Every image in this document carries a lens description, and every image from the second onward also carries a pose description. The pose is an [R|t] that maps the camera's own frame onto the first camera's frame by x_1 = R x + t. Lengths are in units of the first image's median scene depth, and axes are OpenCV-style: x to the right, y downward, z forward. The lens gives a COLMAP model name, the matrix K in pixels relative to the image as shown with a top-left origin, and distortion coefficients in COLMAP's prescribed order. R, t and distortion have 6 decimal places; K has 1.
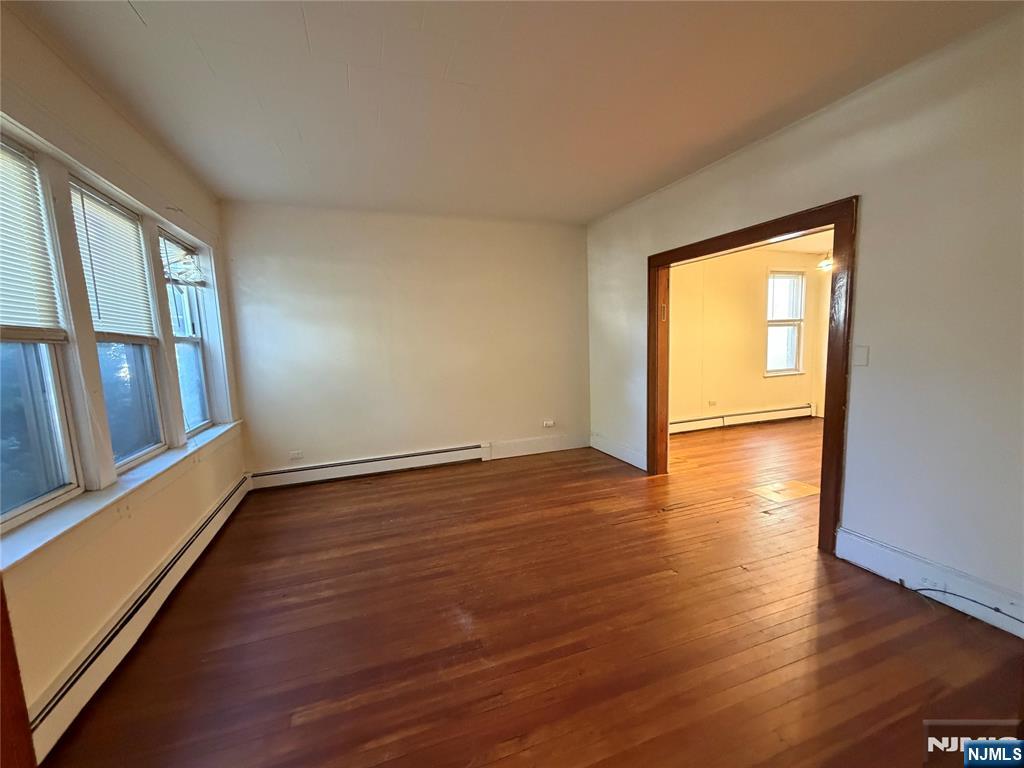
lens RADIAL K [[409.2, 0, 511.2], [0, 409.2, 382.2], [0, 0, 1]] dist [0.002521, 0.000479]
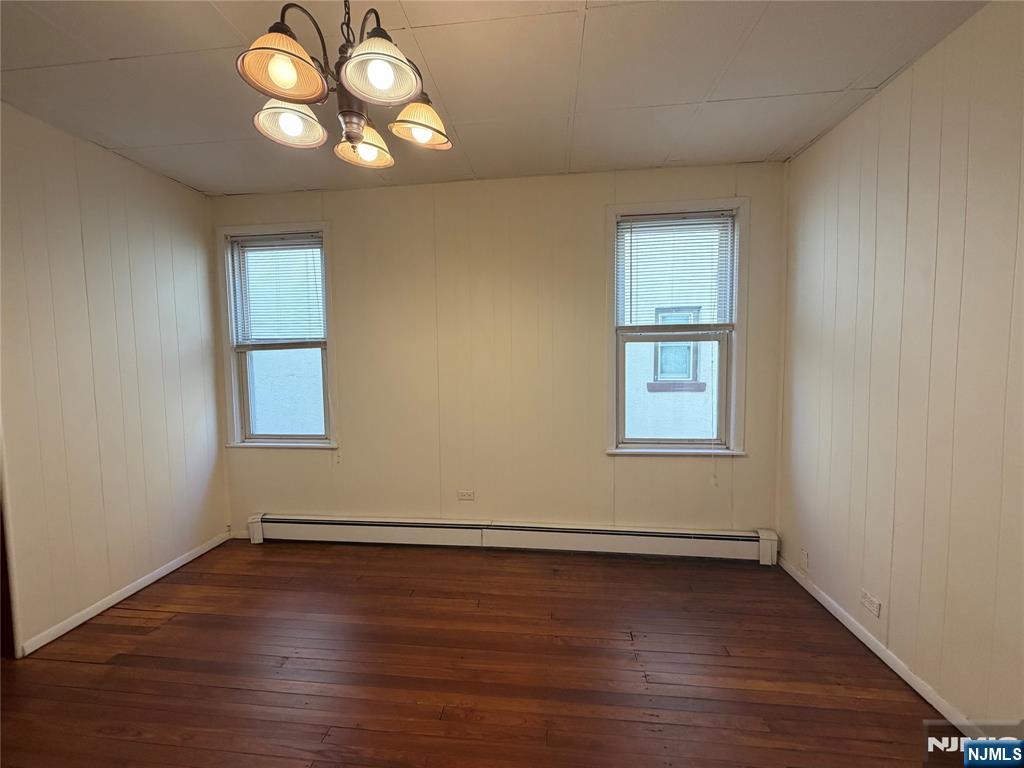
lens RADIAL K [[409.2, 0, 510.8], [0, 409.2, 383.4], [0, 0, 1]] dist [0.002521, 0.000479]
pose [[0.894972, 0.050599, -0.443244, 0.706591], [-0.064110, 0.997822, -0.015540, -0.074346], [0.441492, 0.042324, 0.896266, 0.541240]]
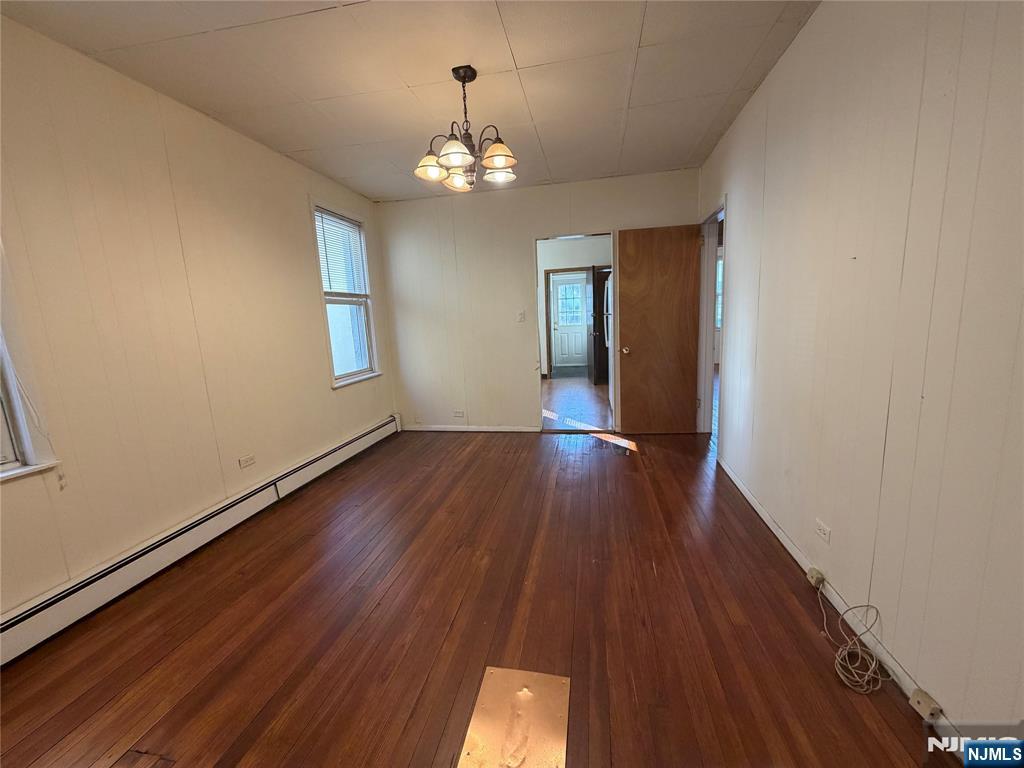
lens RADIAL K [[409.2, 0, 509.1], [0, 409.2, 383.1], [0, 0, 1]] dist [0.002521, 0.000479]
pose [[0.520206, -0.128277, 0.844352, 0.248623], [0.121962, 0.989681, 0.075215, -0.033377], [-0.845288, 0.063851, 0.530483, 0.464969]]
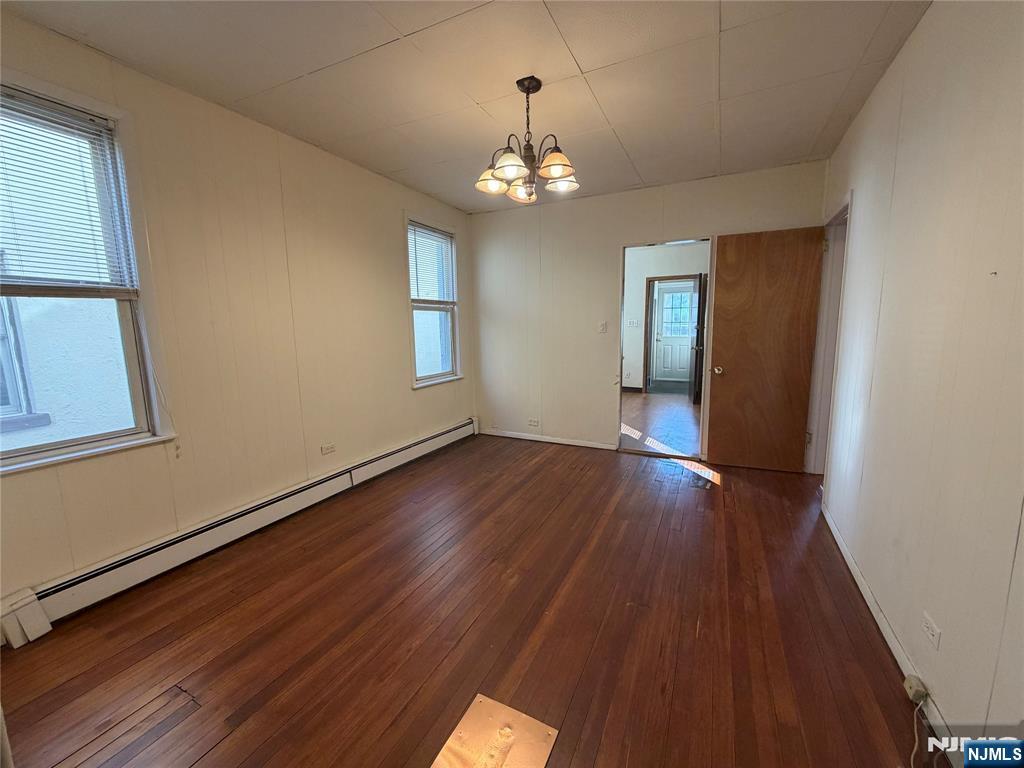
lens RADIAL K [[409.2, 0, 509.3], [0, 409.2, 383.2], [0, 0, 1]] dist [0.002521, 0.000479]
pose [[0.727734, -0.073414, 0.681919, 0.290273], [0.063560, 0.997195, 0.039524, -0.036381], [-0.682908, 0.014580, 0.730359, 0.429128]]
